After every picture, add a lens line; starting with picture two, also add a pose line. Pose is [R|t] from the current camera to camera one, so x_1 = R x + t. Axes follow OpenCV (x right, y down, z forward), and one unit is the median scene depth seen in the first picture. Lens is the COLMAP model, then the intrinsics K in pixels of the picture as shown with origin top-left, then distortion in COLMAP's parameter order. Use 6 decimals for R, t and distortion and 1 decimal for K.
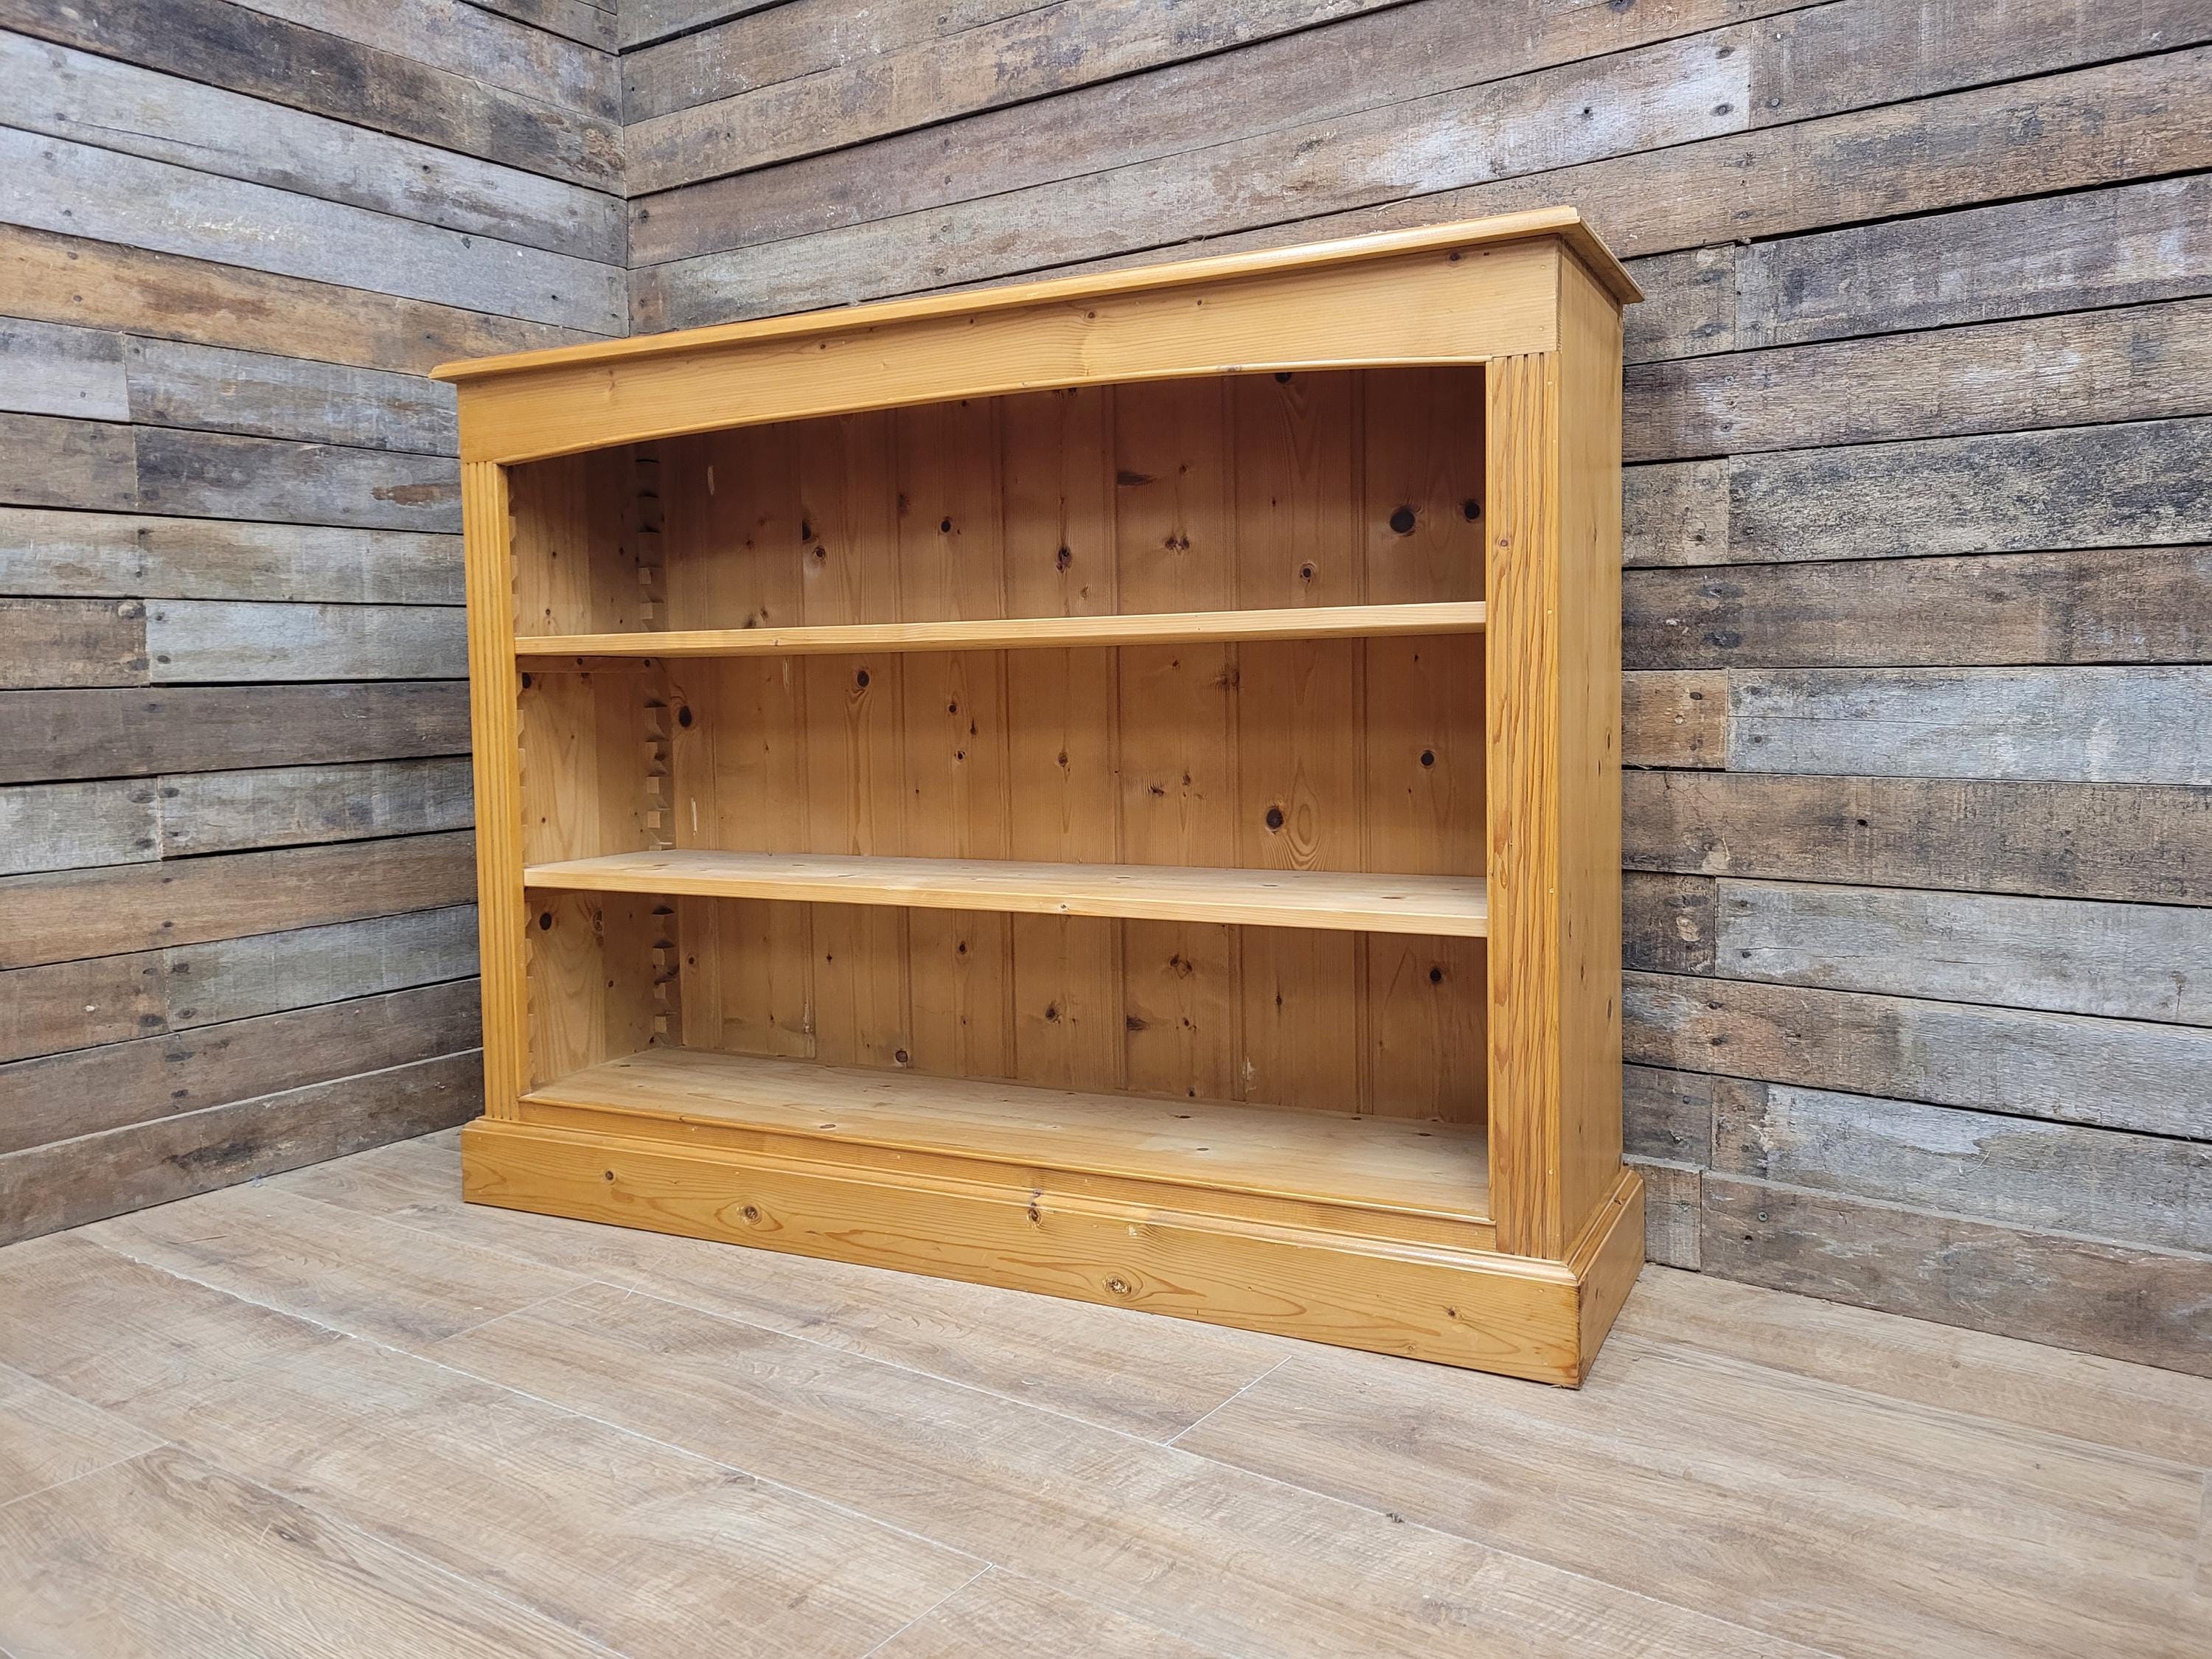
lens RADIAL K [[1657.2, 0, 1119.4], [0, 1657.2, 785.6], [0, 0, 1]] dist [0.065736, -0.044995]
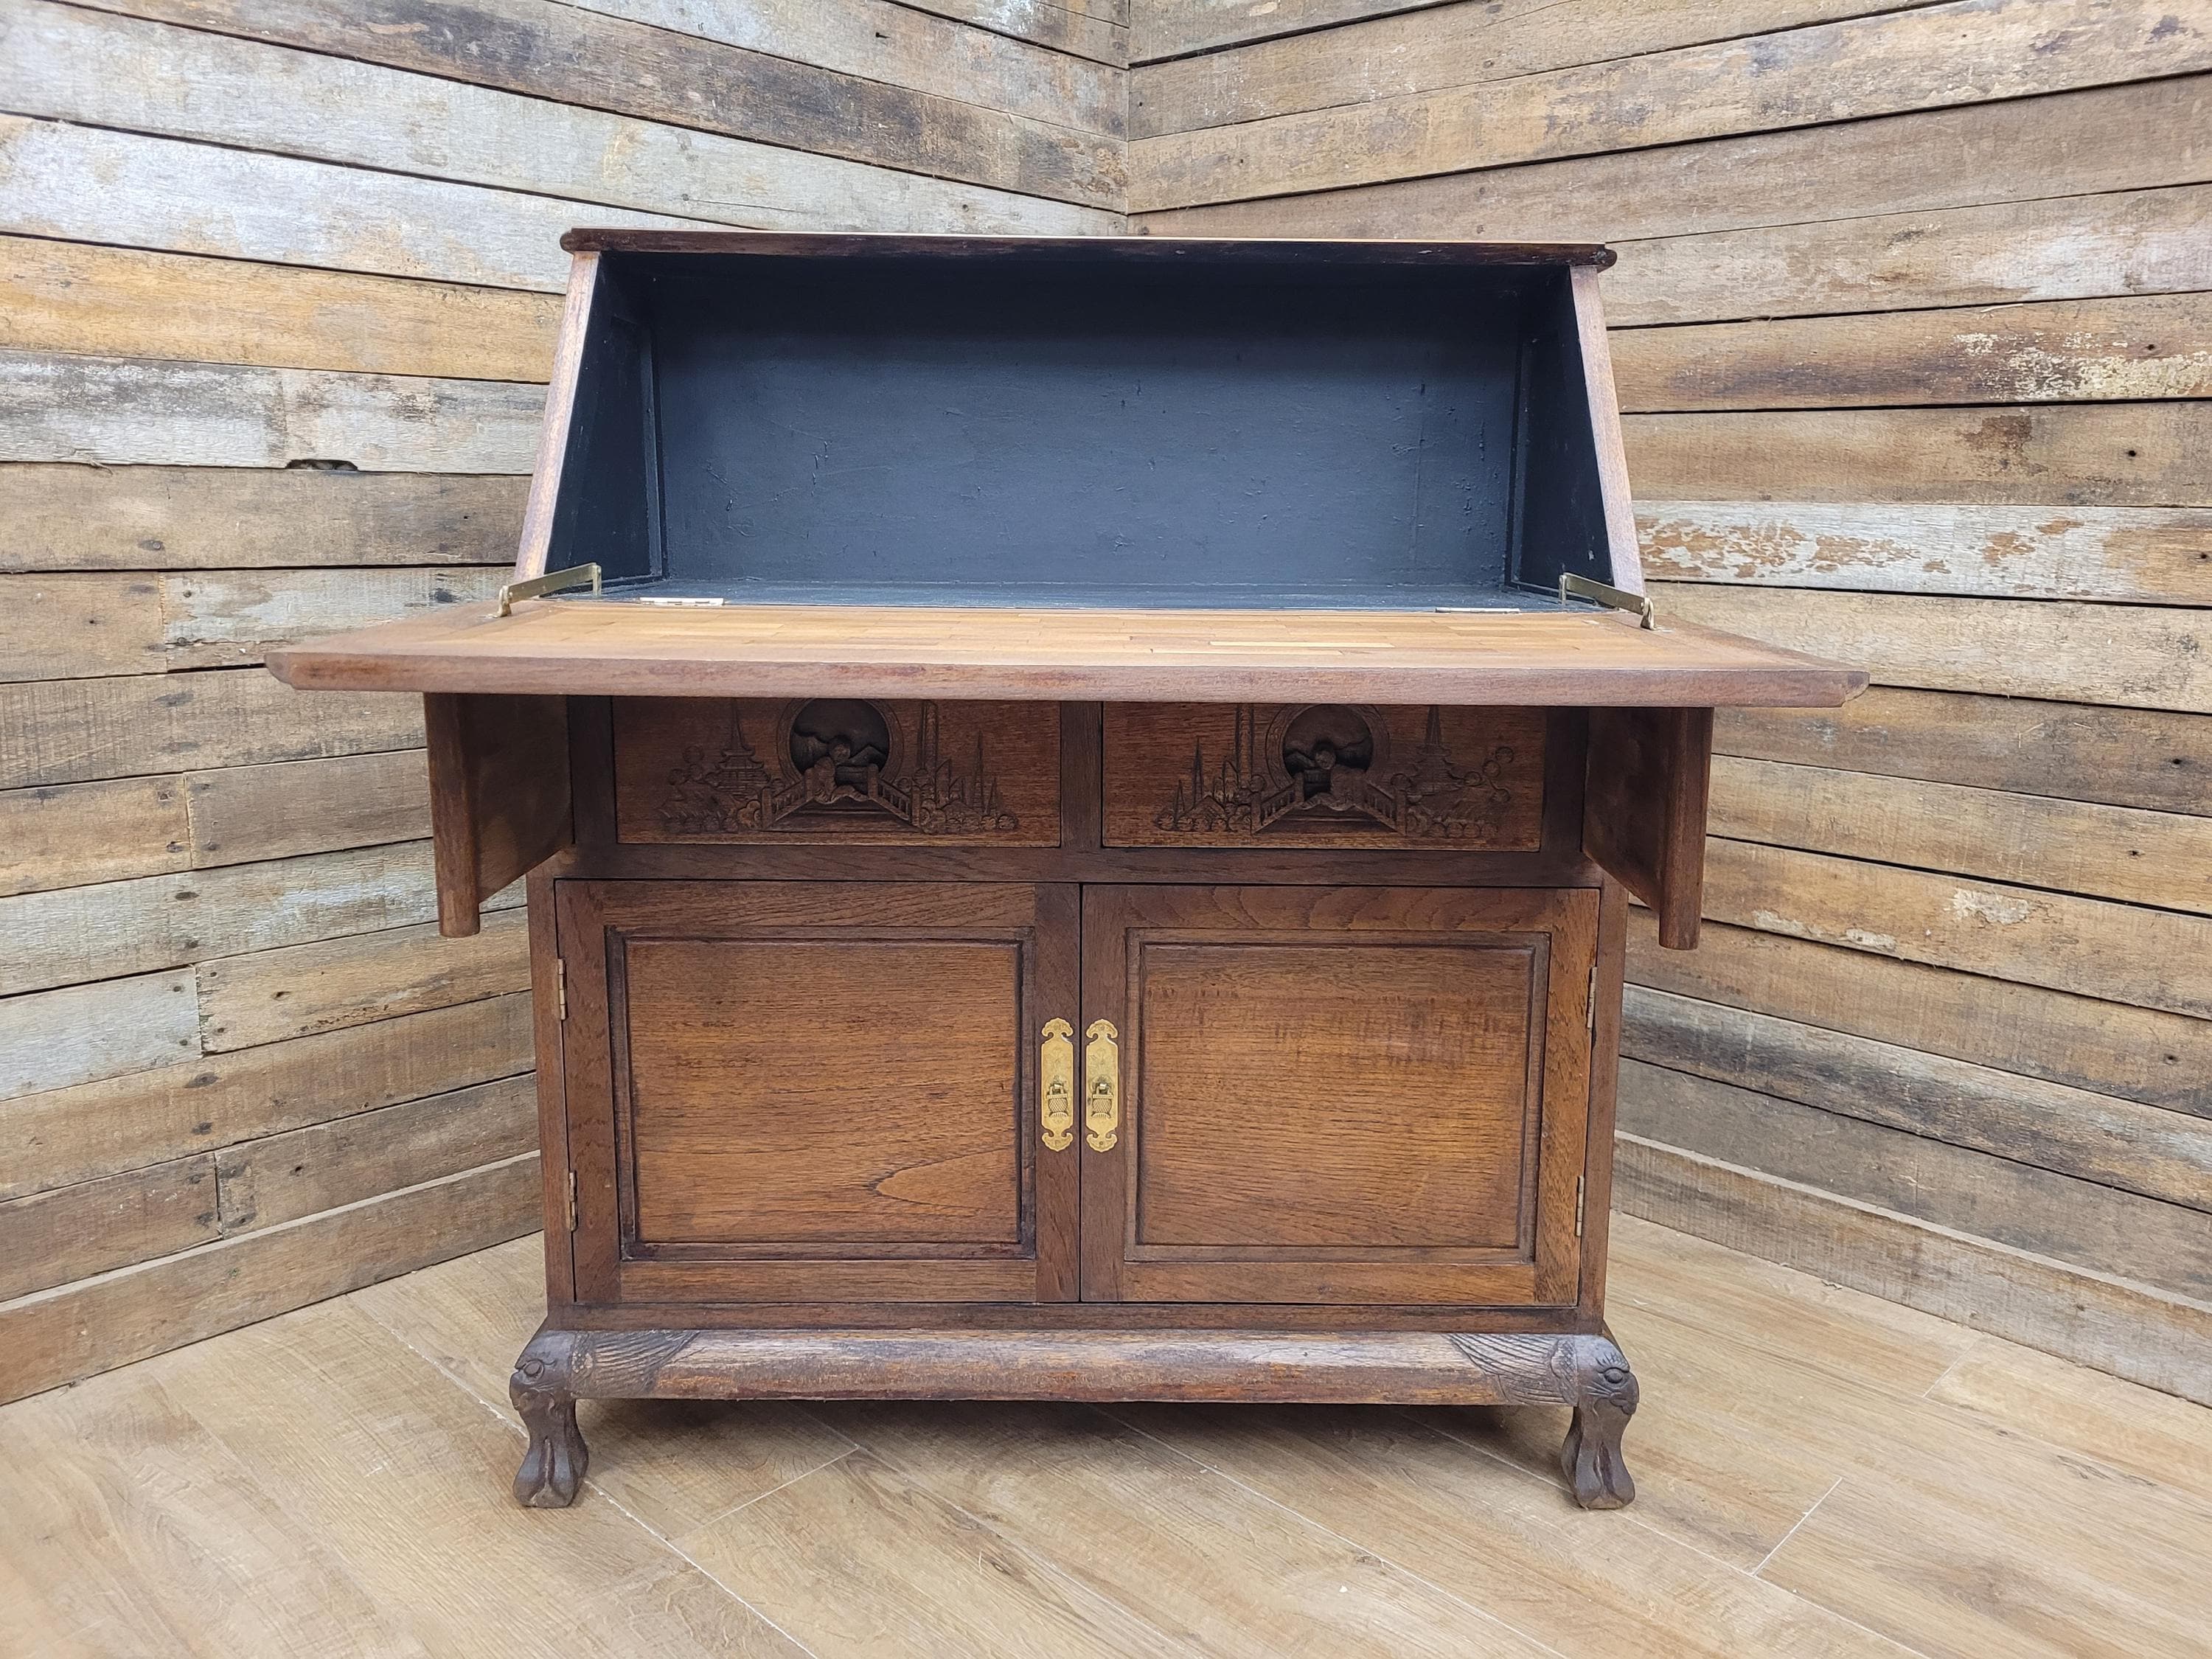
lens RADIAL K [[1657.2, 0, 1131.4], [0, 1657.2, 805.2], [0, 0, 1]] dist [0.065736, -0.044995]
pose [[0.989195, 0.060197, -0.133680, -0.190170], [-0.044739, 0.992268, 0.115766, -0.157107], [0.139615, -0.108535, 0.984240, -0.060633]]
